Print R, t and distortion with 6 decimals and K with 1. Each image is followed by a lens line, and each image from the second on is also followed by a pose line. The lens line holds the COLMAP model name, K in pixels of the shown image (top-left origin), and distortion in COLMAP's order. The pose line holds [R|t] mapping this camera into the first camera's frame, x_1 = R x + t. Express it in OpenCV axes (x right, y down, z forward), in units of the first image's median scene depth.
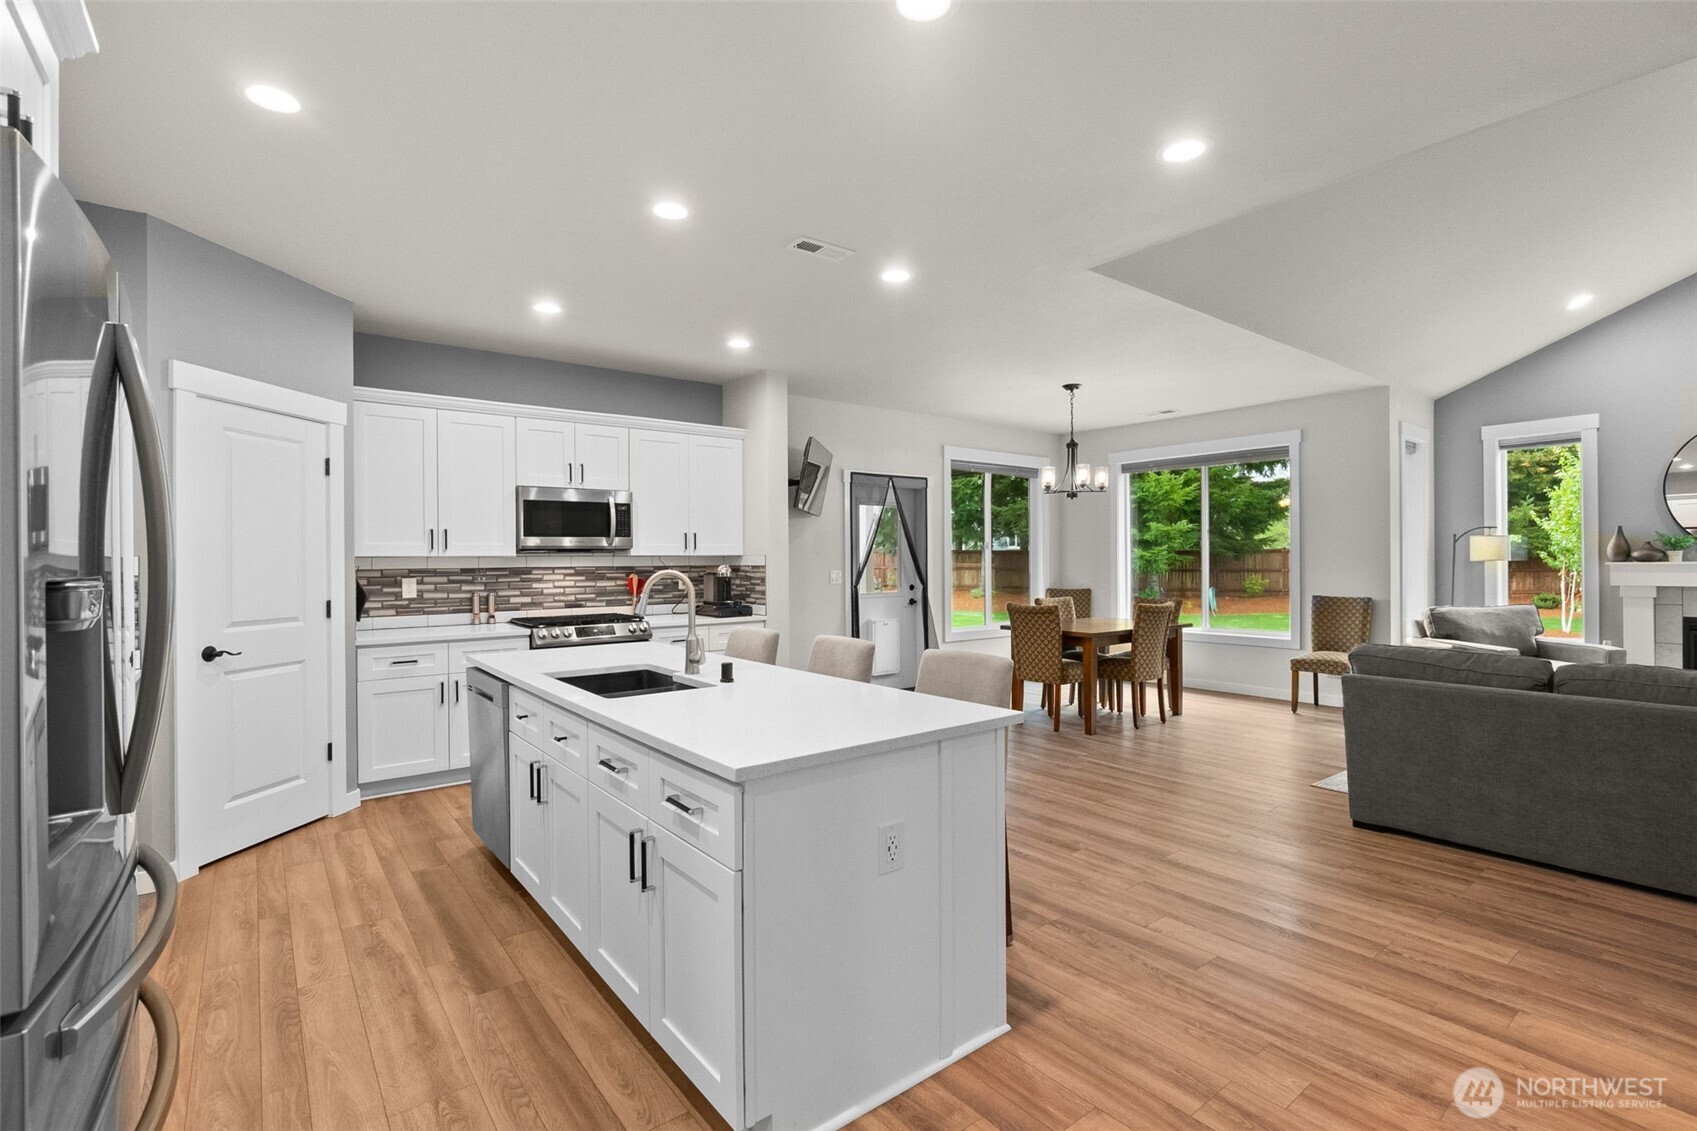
lens RADIAL K [[769.2, 0, 848.5], [0, 769.2, 565.5], [0, 0, 1]] dist [-0.001168, -0.000171]
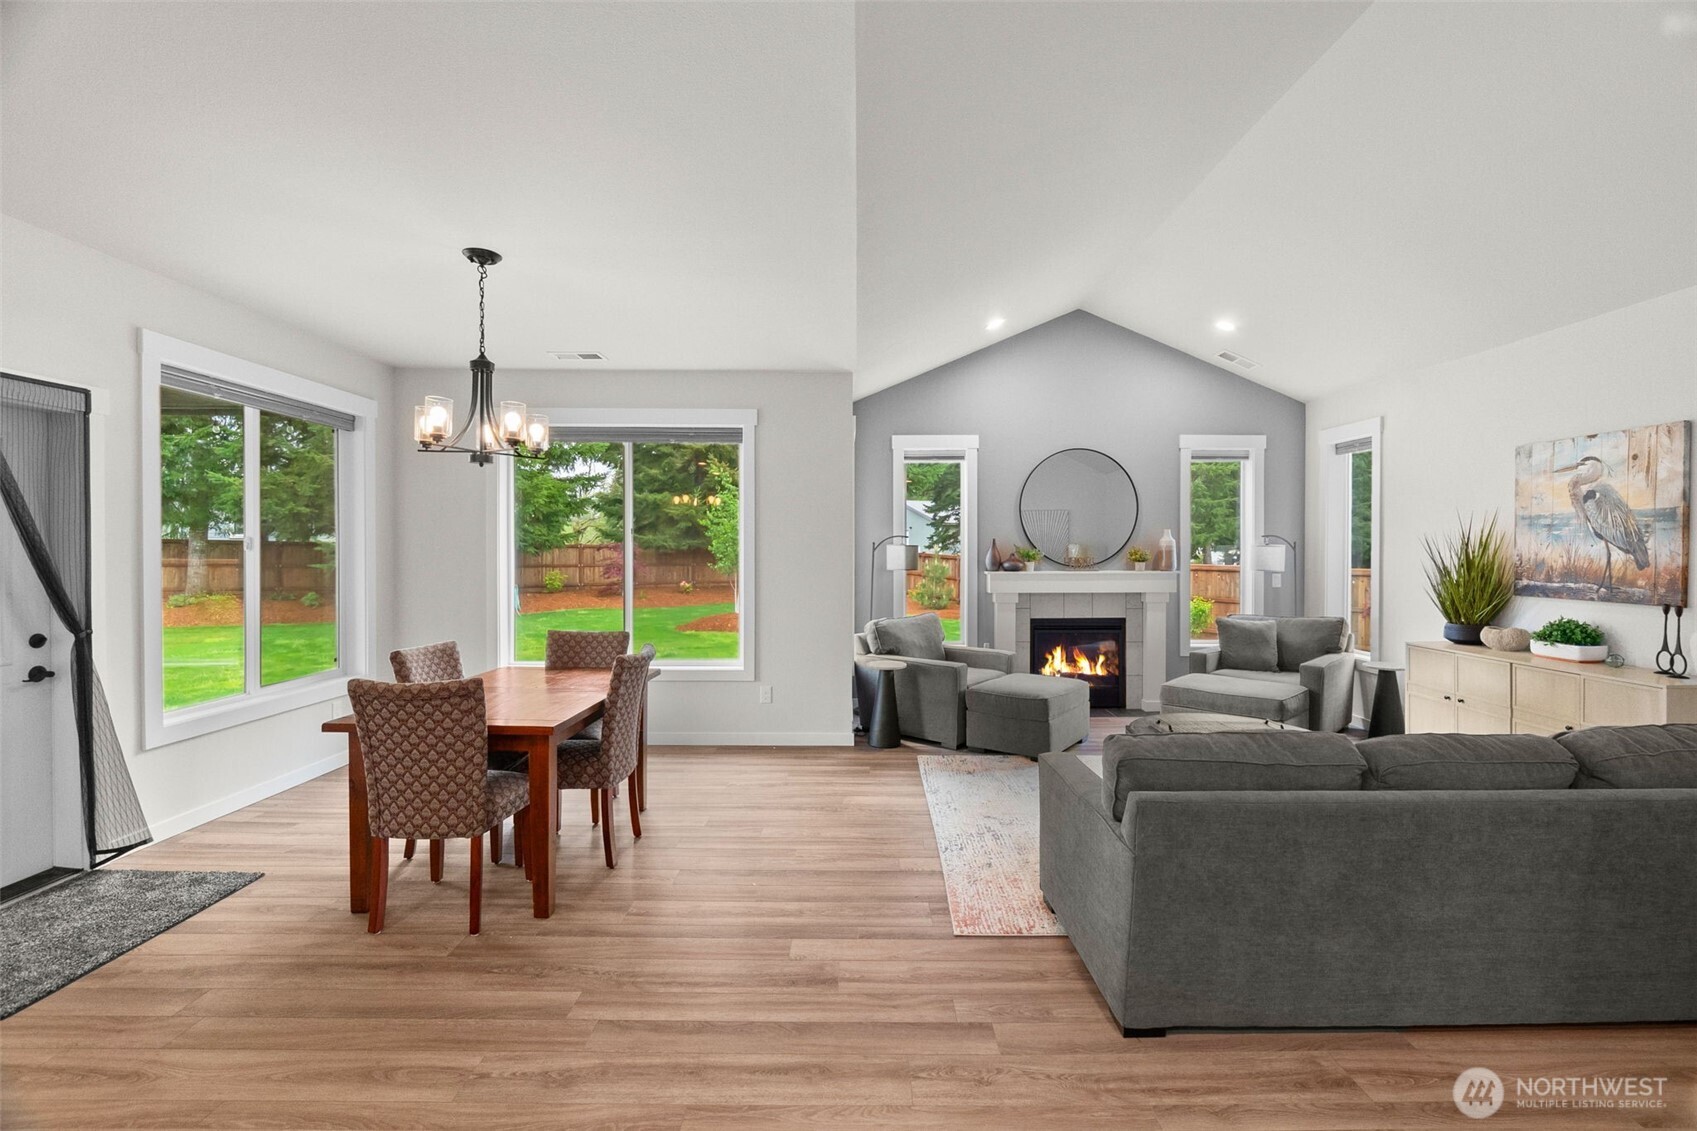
lens RADIAL K [[721.6, 0, 850.3], [0, 721.6, 554.9], [0, 0, 1]] dist [-0.002510, -0.000041]
pose [[0.601141, 0.002373, 0.799139, 0.042908], [-0.000908, 0.999997, -0.002287, -0.023650], [-0.799142, 0.000649, 0.601142, 0.496225]]
